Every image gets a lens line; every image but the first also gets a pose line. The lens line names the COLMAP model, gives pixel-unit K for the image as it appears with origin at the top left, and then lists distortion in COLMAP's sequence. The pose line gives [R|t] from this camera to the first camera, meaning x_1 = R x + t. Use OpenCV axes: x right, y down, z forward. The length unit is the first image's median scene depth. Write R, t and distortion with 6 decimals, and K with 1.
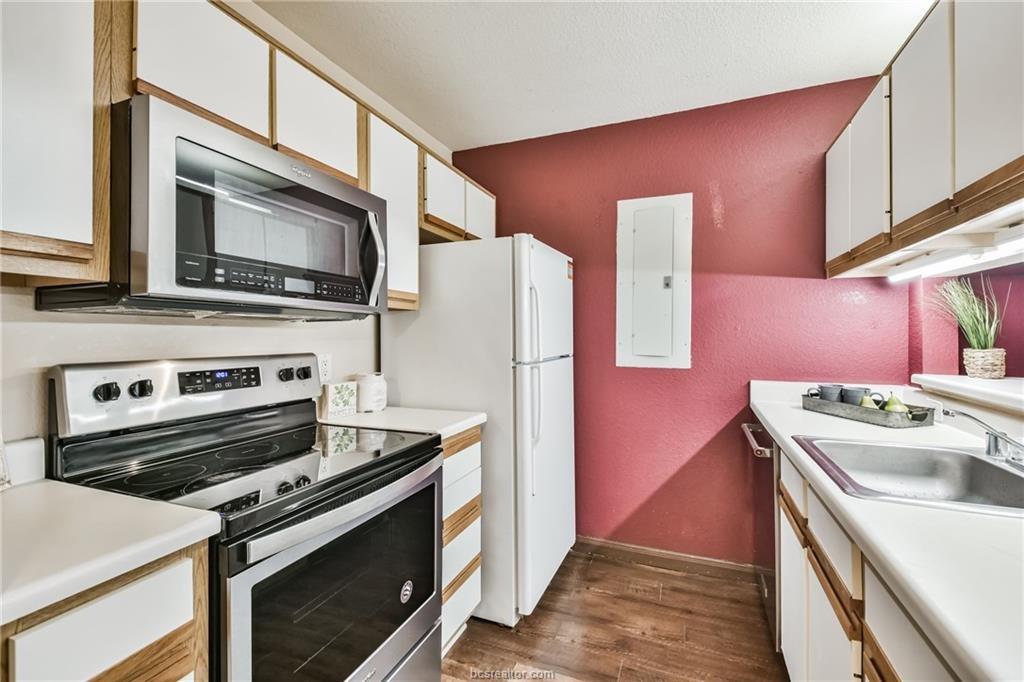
lens RADIAL K [[442.4, 0, 516.4], [0, 442.4, 338.4], [0, 0, 1]] dist [0.042852, -0.027832]
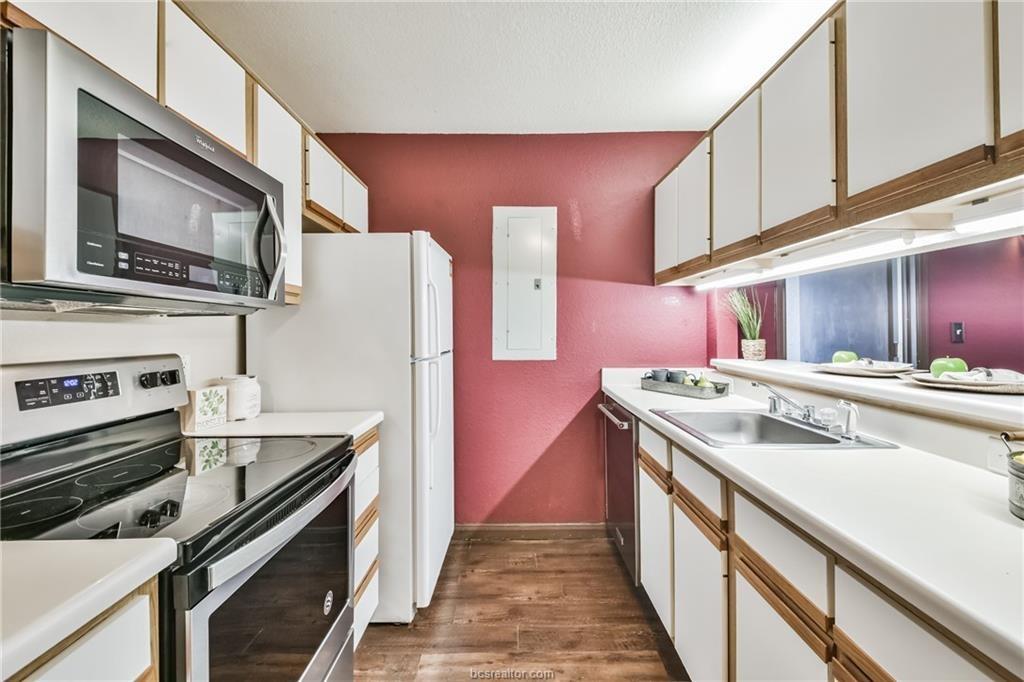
lens RADIAL K [[444.4, 0, 515.3], [0, 444.4, 333.5], [0, 0, 1]] dist [0.051215, -0.028969]
pose [[0.927334, -0.006196, 0.374183, -0.167810], [0.006799, 0.999977, -0.000292, -0.000335], [-0.374173, 0.002815, 0.927355, -0.026472]]
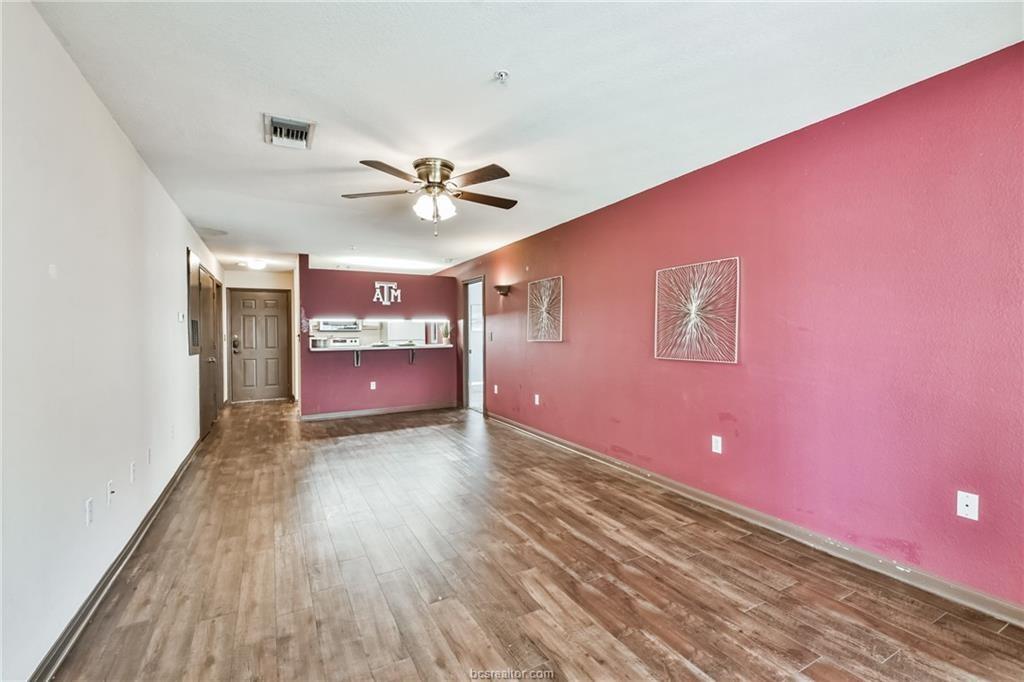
lens RADIAL K [[442.4, 0, 516.4], [0, 442.4, 338.4], [0, 0, 1]] dist [0.042852, -0.027832]
pose [[0.768533, 0.006170, -0.639780, 4.015837], [0.003806, 0.999892, 0.014216, -0.023933], [0.639799, -0.013360, 0.768426, -1.714625]]
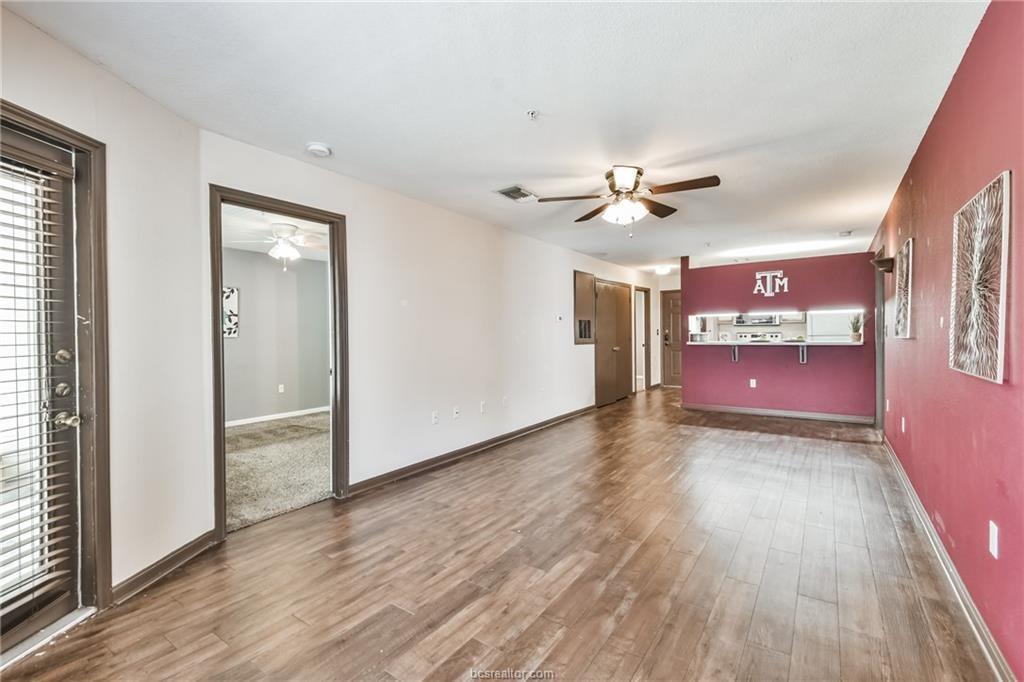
lens RADIAL K [[444.4, 0, 515.3], [0, 444.4, 333.5], [0, 0, 1]] dist [0.051215, -0.028969]
pose [[-0.226346, 0.007825, -0.974015, 4.585475], [0.011985, 0.999914, 0.005248, -0.013146], [0.973973, -0.010485, -0.226421, -0.651950]]
